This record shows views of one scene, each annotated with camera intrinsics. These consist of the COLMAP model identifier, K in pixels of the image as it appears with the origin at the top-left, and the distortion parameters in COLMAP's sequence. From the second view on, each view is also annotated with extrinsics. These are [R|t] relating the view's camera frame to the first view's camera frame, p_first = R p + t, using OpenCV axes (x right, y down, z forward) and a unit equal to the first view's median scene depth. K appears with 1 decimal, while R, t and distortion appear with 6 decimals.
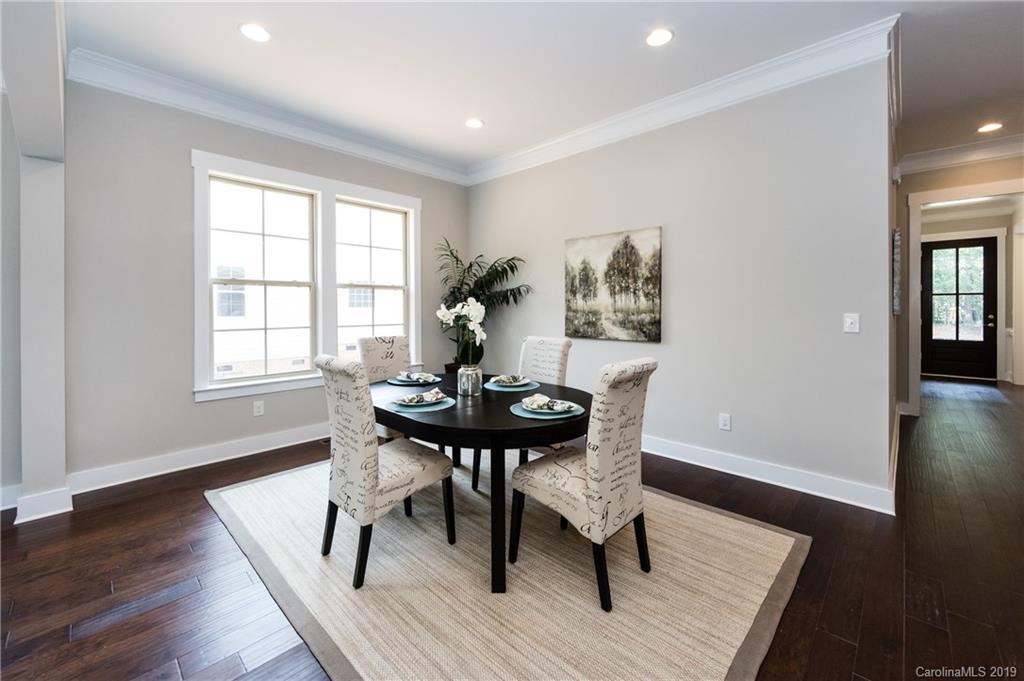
lens RADIAL K [[406.0, 0, 508.2], [0, 406.0, 309.3], [0, 0, 1]] dist [-0.005558, 0.000015]
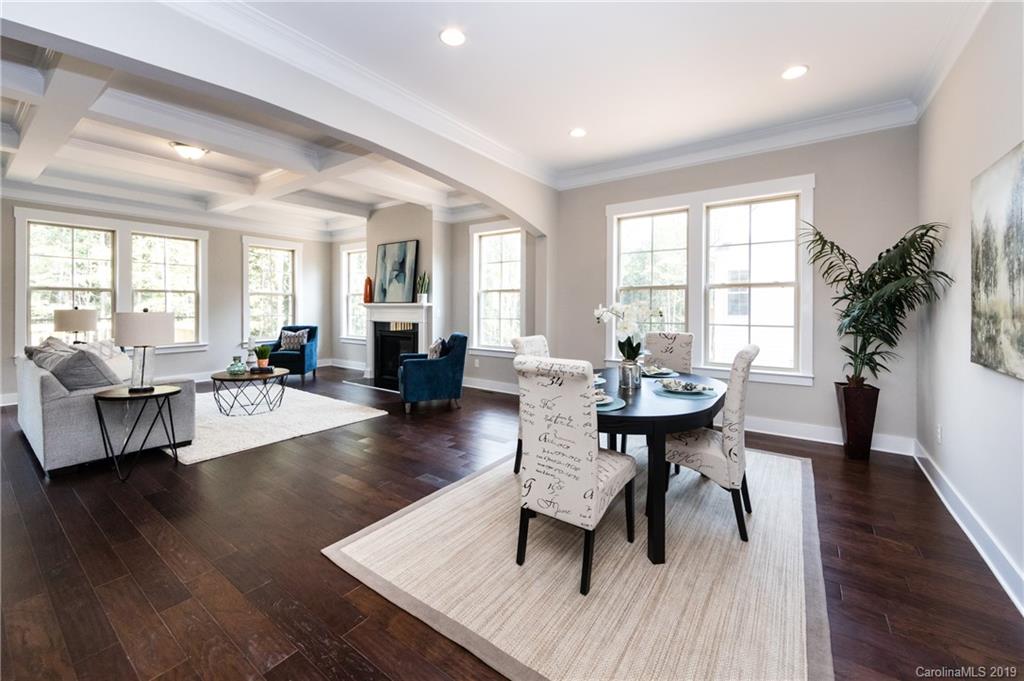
lens RADIAL K [[406.0, 0, 514.6], [0, 406.0, 306.5], [0, 0, 1]] dist [-0.005558, 0.000015]
pose [[0.147922, 0.001888, -0.988997, 0.410446], [-0.005931, 0.999982, 0.001022, -0.001978], [0.988981, 0.005715, 0.147930, 0.234901]]
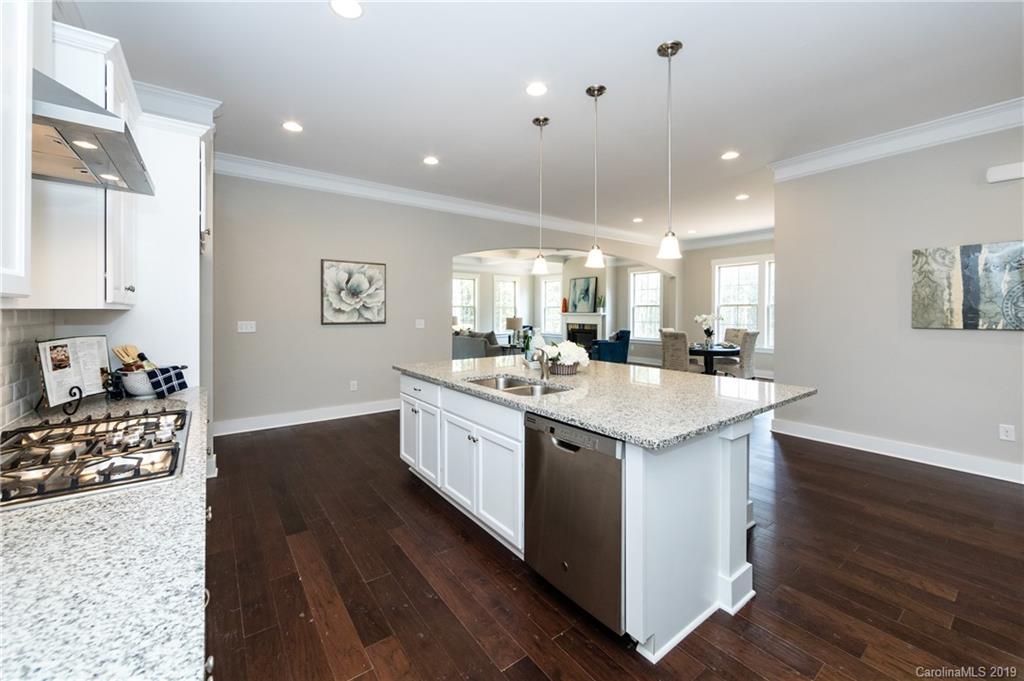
lens RADIAL K [[406.0, 0, 511.7], [0, 406.0, 313.3], [0, 0, 1]] dist [-0.005558, 0.000015]
pose [[-0.161476, 0.001899, -0.986875, 1.260231], [-0.008942, 0.999954, 0.003388, -0.010088], [0.986836, 0.009372, -0.161452, 0.048335]]
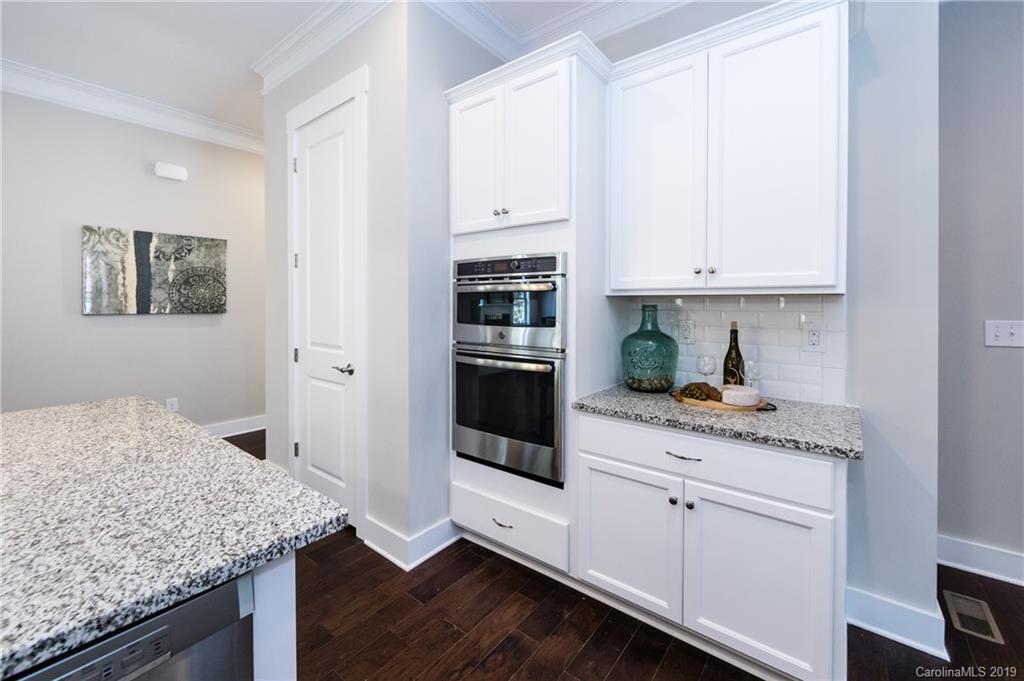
lens RADIAL K [[429.6, 0, 487.1], [0, 429.6, 312.3], [0, 0, 1]] dist [-0.003902, -0.000151]
pose [[0.996320, -0.000486, 0.085712, 1.029243], [-0.000898, 0.999870, 0.016102, -0.004396], [-0.085709, -0.016120, 0.996190, -0.062606]]
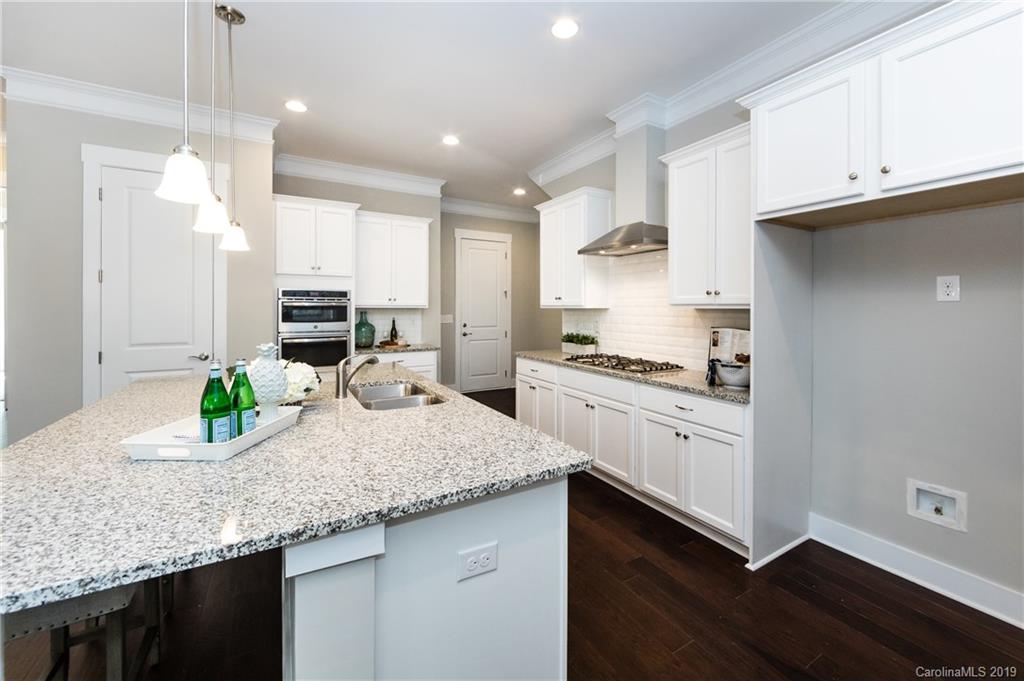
lens RADIAL K [[406.0, 0, 520.9], [0, 406.0, 308.4], [0, 0, 1]] dist [-0.005558, 0.000015]
pose [[0.266626, -0.001711, 0.963799, 0.486435], [0.004148, 0.999991, 0.000628, -0.010609], [-0.963791, 0.003830, 0.266631, -0.240568]]
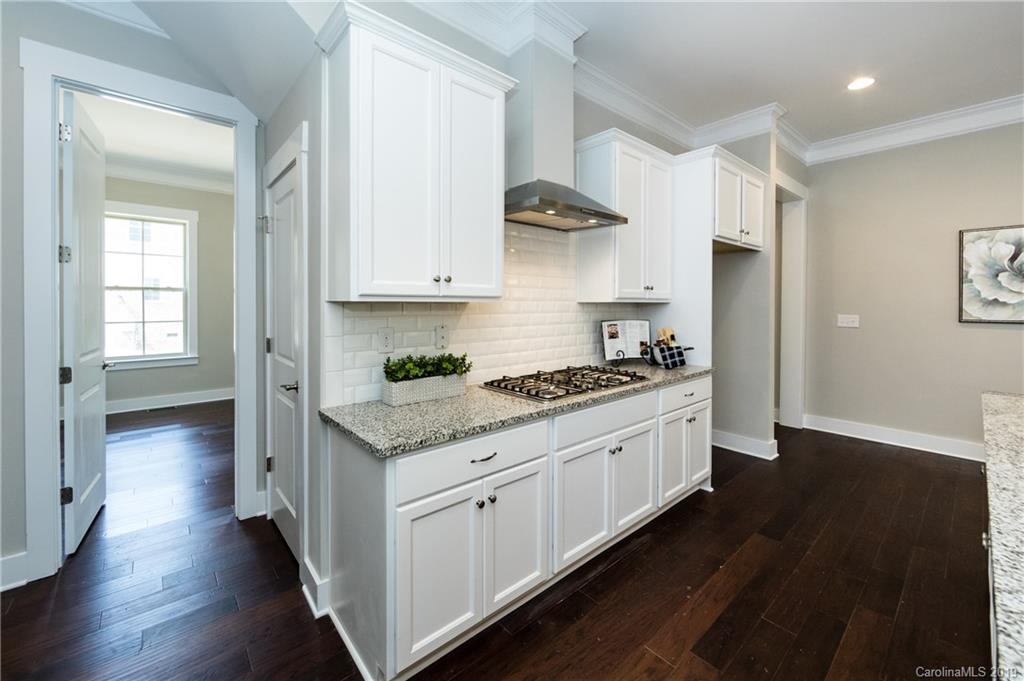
lens RADIAL K [[406.0, 0, 507.5], [0, 406.0, 306.0], [0, 0, 1]] dist [-0.005558, 0.000015]
pose [[-0.996398, -0.003104, 0.084743, 1.103966], [-0.001939, 0.999902, 0.013831, -0.011638], [-0.084778, 0.013617, -0.996307, 0.179759]]
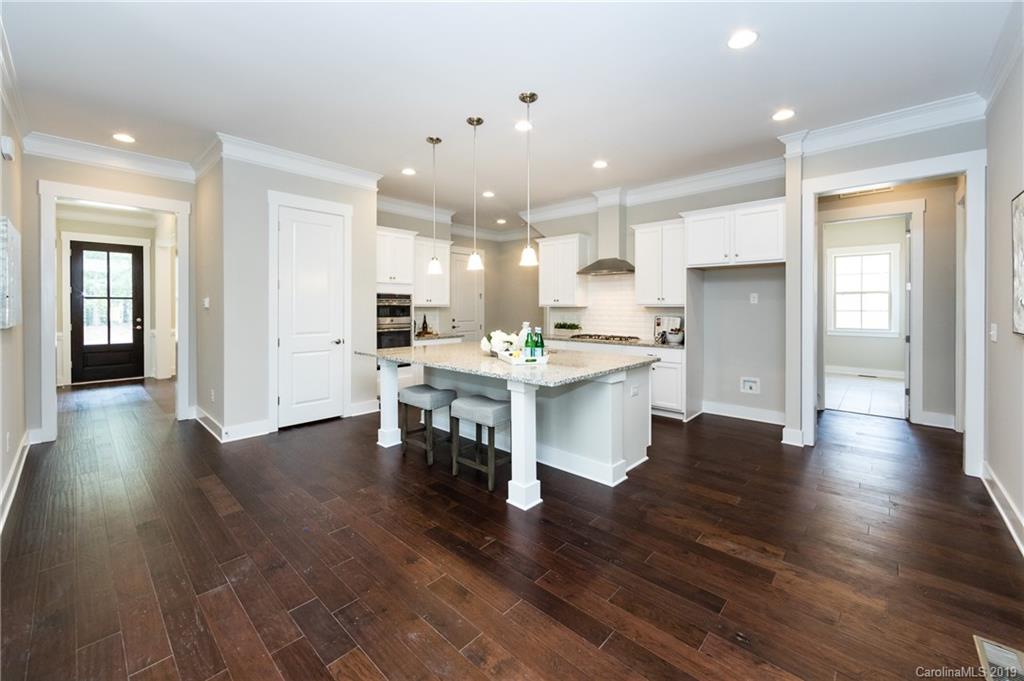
lens RADIAL K [[406.0, 0, 519.9], [0, 406.0, 307.5], [0, 0, 1]] dist [-0.005558, 0.000015]
pose [[-0.041169, -0.001953, 0.999150, 0.082592], [0.006655, 0.999975, 0.002229, -0.010871], [-0.999130, 0.006741, -0.041155, 0.026802]]
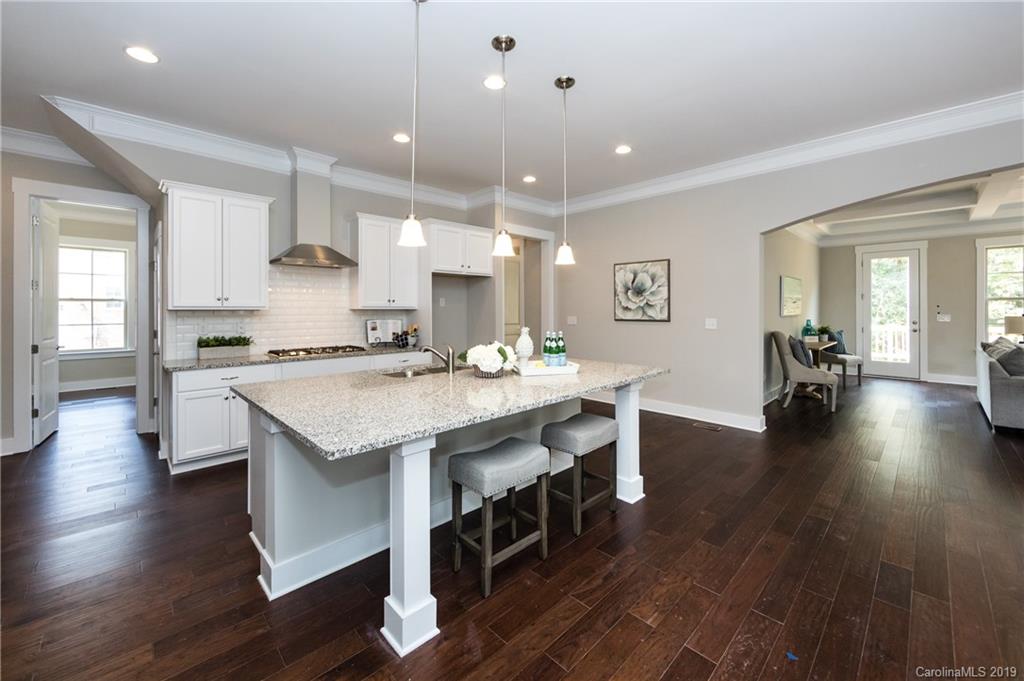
lens RADIAL K [[406.0, 0, 512.5], [0, 406.0, 308.0], [0, 0, 1]] dist [-0.005558, 0.000015]
pose [[-0.999368, 0.001113, 0.035542, 0.692296], [0.001241, 0.999993, 0.003577, -0.014491], [-0.035538, 0.003618, -0.999362, 0.510552]]
